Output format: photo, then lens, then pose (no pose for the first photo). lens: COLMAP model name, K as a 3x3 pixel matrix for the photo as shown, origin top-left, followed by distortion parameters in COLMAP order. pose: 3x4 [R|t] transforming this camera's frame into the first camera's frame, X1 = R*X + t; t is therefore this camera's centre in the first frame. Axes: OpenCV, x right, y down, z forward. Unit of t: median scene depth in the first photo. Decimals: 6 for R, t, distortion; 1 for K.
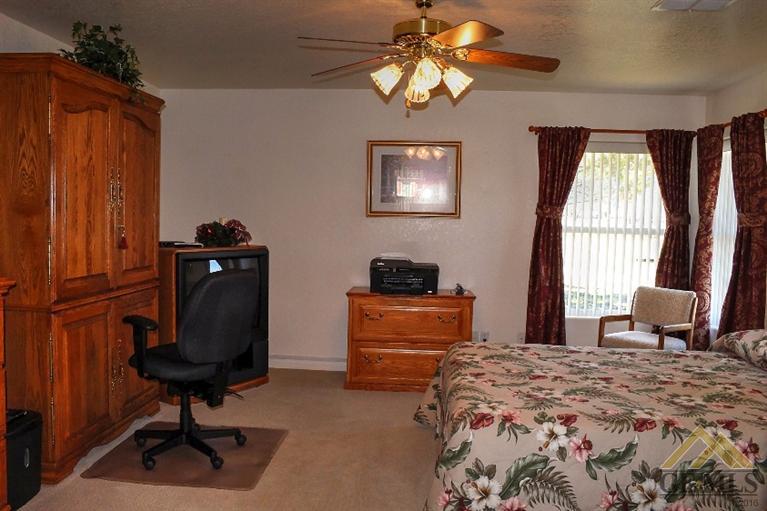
lens RADIAL K [[642.1, 0, 382.9], [0, 642.1, 261.1], [0, 0, 1]] dist [-0.090803, 0.037707]
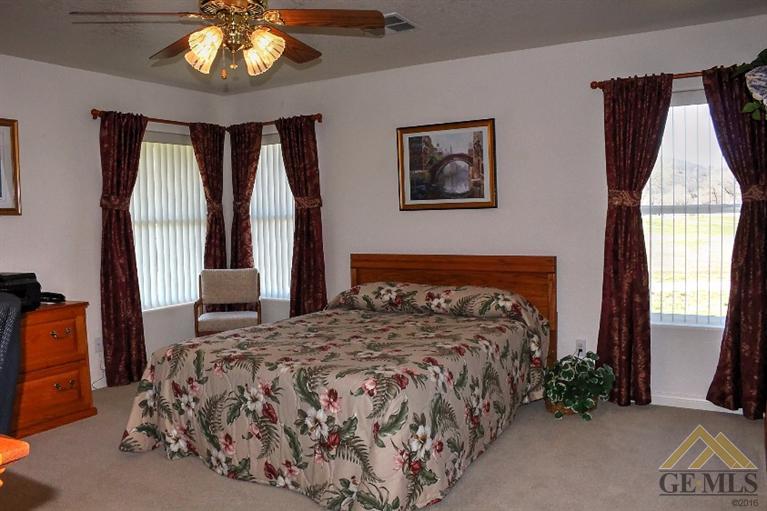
lens RADIAL K [[642.1, 0, 382.2], [0, 642.1, 249.1], [0, 0, 1]] dist [-0.090803, 0.037707]
pose [[0.442591, -0.089530, 0.892243, -0.408949], [0.096768, 0.993961, 0.051736, -0.021181], [-0.891487, 0.063443, 0.448582, 0.245675]]
